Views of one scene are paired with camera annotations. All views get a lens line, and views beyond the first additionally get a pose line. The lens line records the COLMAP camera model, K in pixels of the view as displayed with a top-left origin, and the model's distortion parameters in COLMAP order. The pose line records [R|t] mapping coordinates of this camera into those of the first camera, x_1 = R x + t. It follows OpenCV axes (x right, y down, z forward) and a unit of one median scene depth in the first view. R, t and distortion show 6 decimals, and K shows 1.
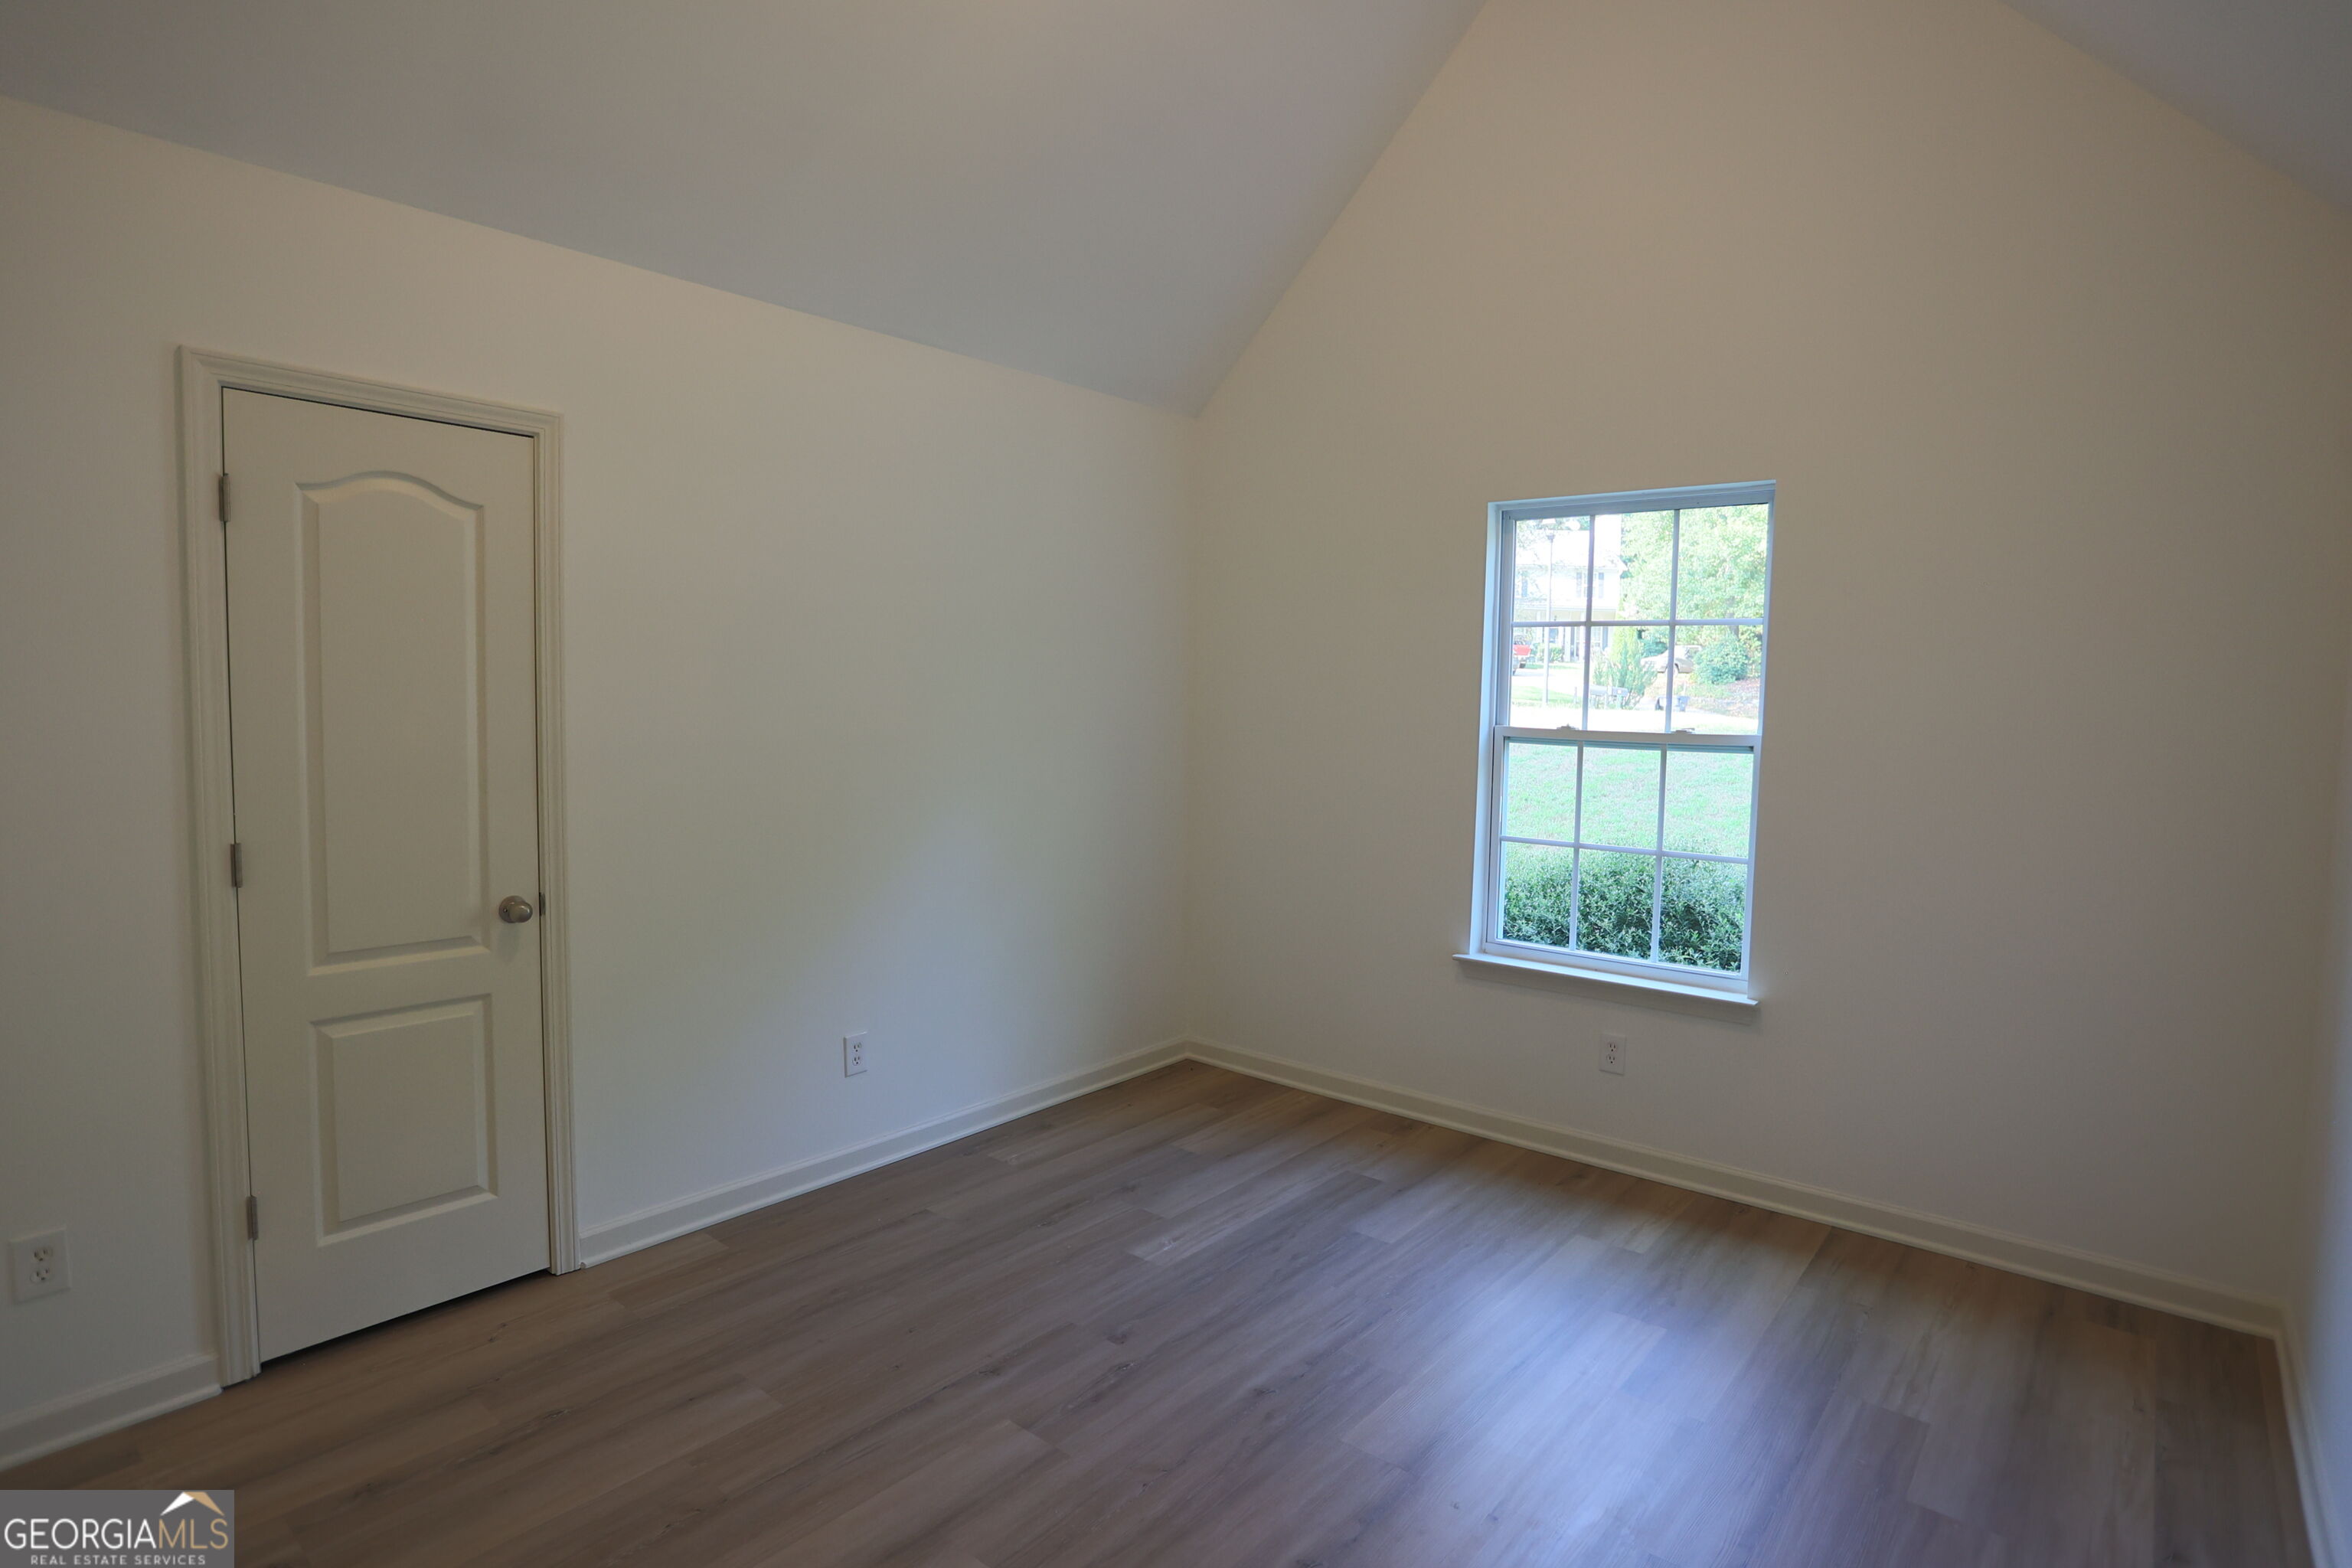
lens RADIAL K [[1213.4, 0, 1171.7], [0, 1213.4, 781.3], [0, 0, 1]] dist [-0.074316, 0.035561]
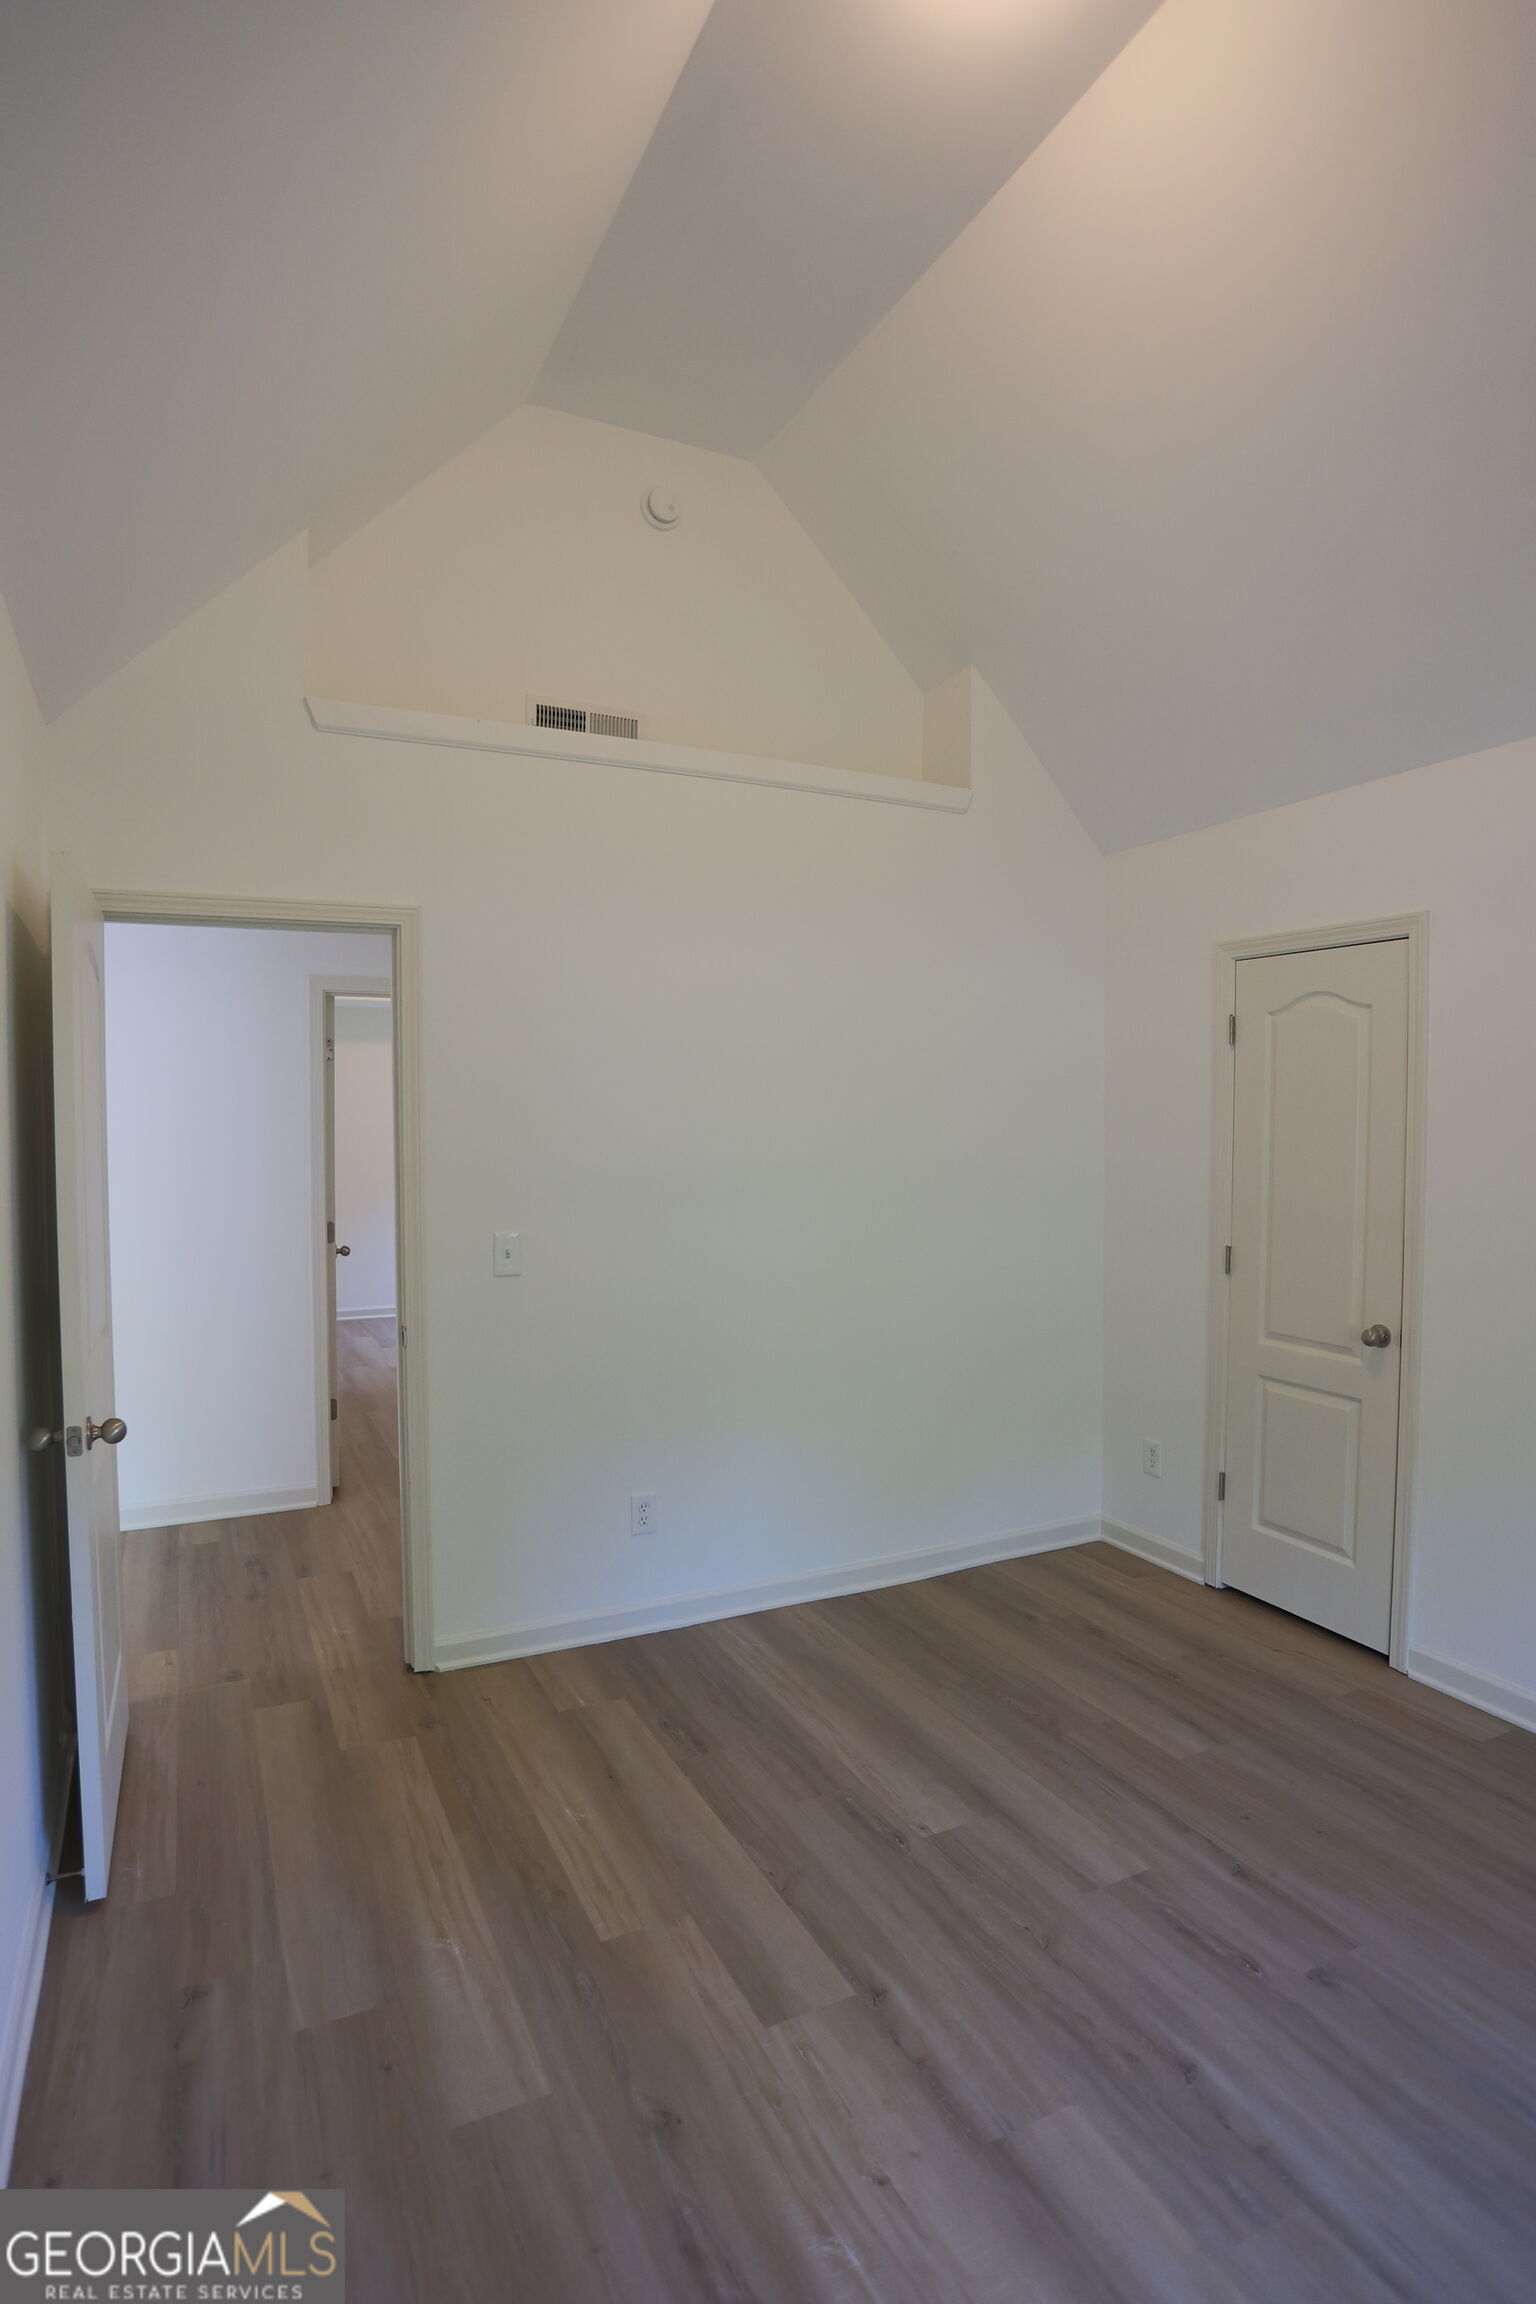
lens RADIAL K [[1188.6, 0, 754.7], [0, 1188.6, 1157.4], [0, 0, 1]] dist [-0.074316, 0.035561]
pose [[-0.407749, 0.015389, -0.912964, 0.848218], [-0.073258, 0.996083, 0.049509, -0.091287], [0.910150, 0.087069, -0.405025, 0.982569]]
